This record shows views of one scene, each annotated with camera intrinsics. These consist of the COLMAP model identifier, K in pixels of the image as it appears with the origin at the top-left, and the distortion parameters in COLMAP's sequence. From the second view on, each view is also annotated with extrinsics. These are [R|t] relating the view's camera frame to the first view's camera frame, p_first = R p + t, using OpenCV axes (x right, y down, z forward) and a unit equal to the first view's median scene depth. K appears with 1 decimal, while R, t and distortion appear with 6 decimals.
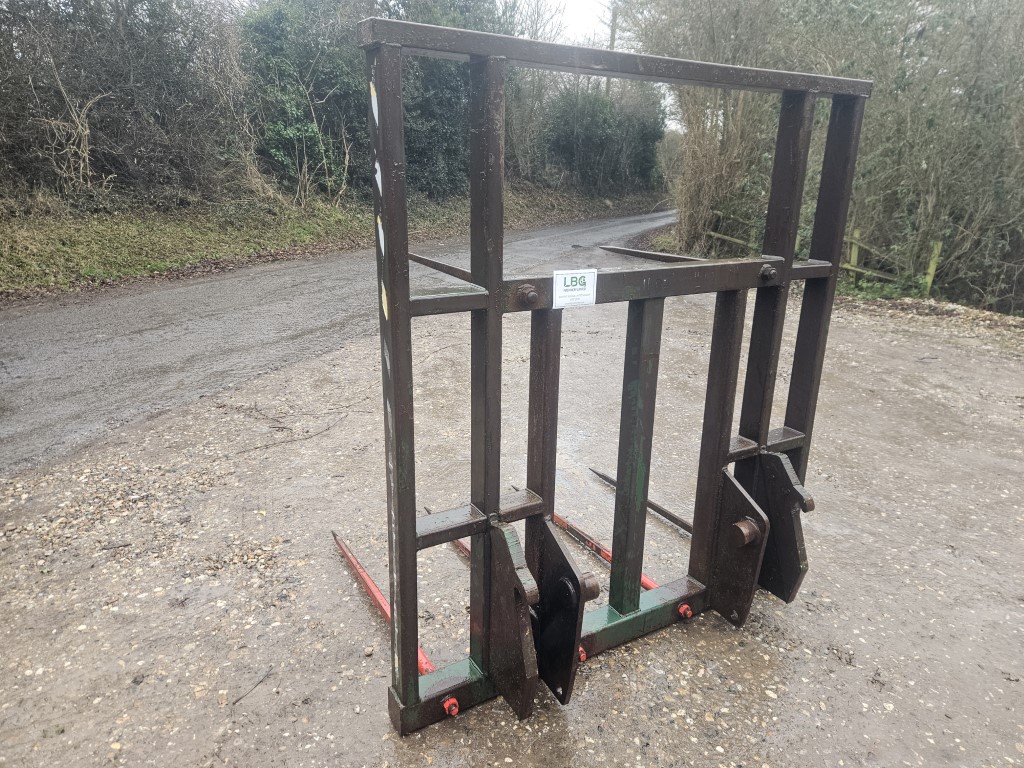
lens RADIAL K [[681.4, 0, 512.0], [0, 681.4, 384.0], [0, 0, 1]] dist [0.081965, -0.071599]
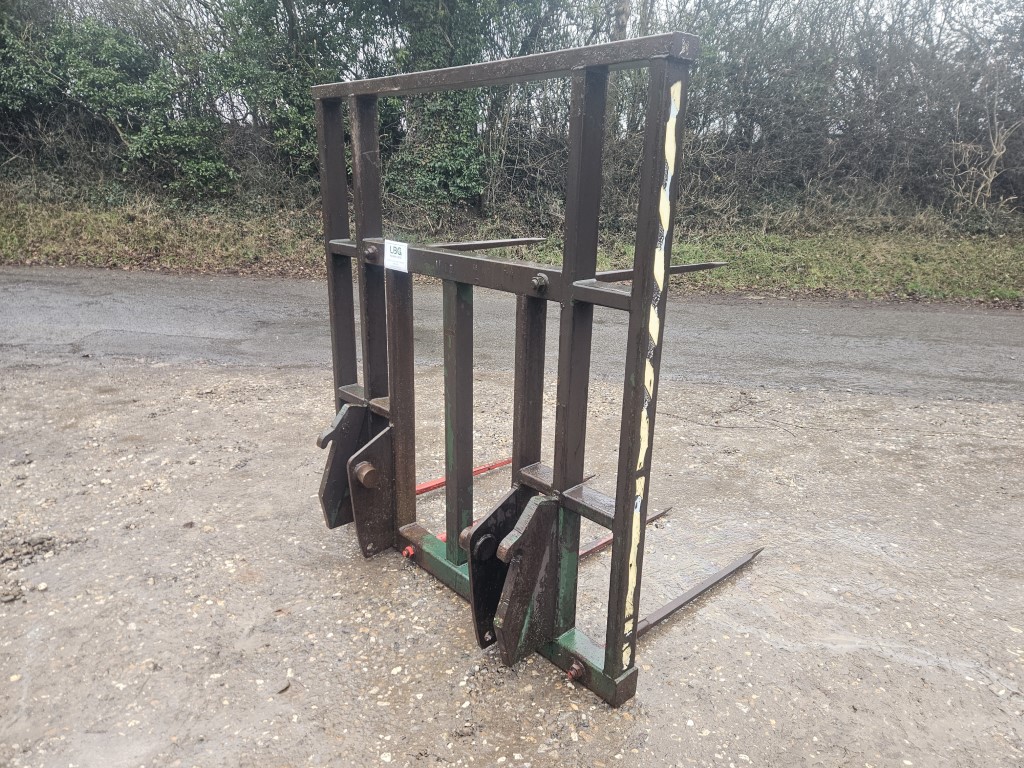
lens RADIAL K [[676.9, 0, 515.2], [0, 676.9, 390.0], [0, 0, 1]] dist [0.081799, -0.061920]
pose [[0.210360, 0.280148, -0.936625, 0.929422], [-0.305844, 0.928830, 0.209126, -0.156281], [0.928551, 0.242470, 0.281071, 0.574636]]
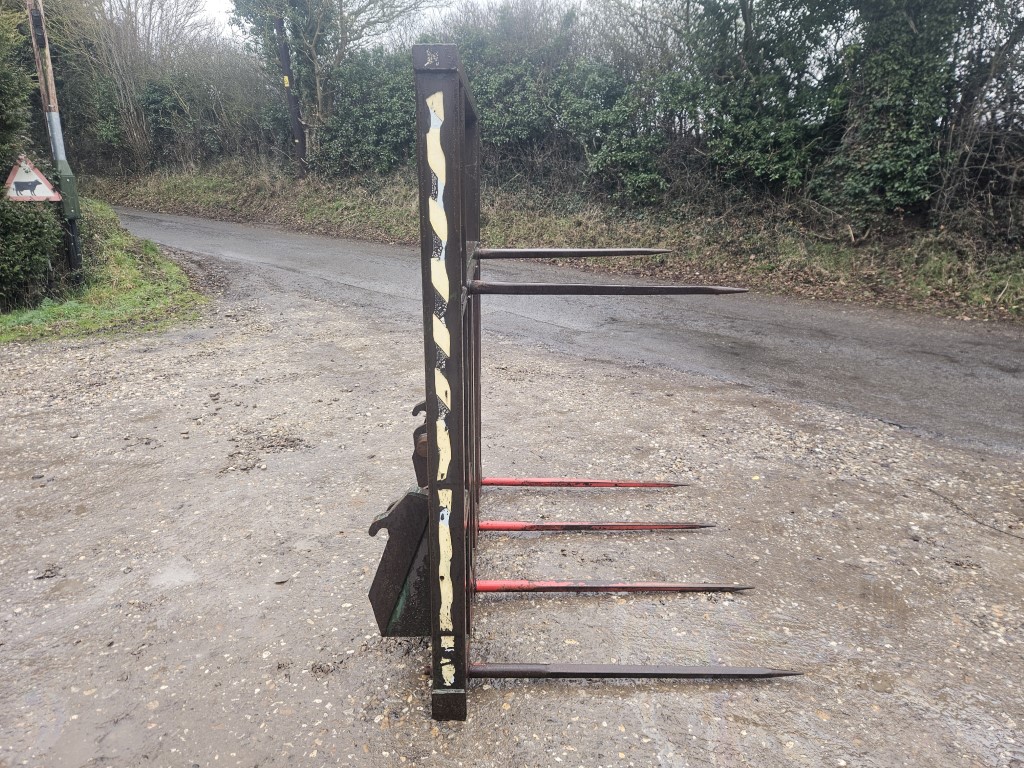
lens RADIAL K [[677.9, 0, 512.5], [0, 677.9, 373.6], [0, 0, 1]] dist [0.081670, -0.071394]
pose [[-0.493057, 0.222309, -0.841115, 0.851638], [-0.271019, 0.879446, 0.391310, -0.338532], [0.826707, 0.420896, -0.373367, 1.124933]]
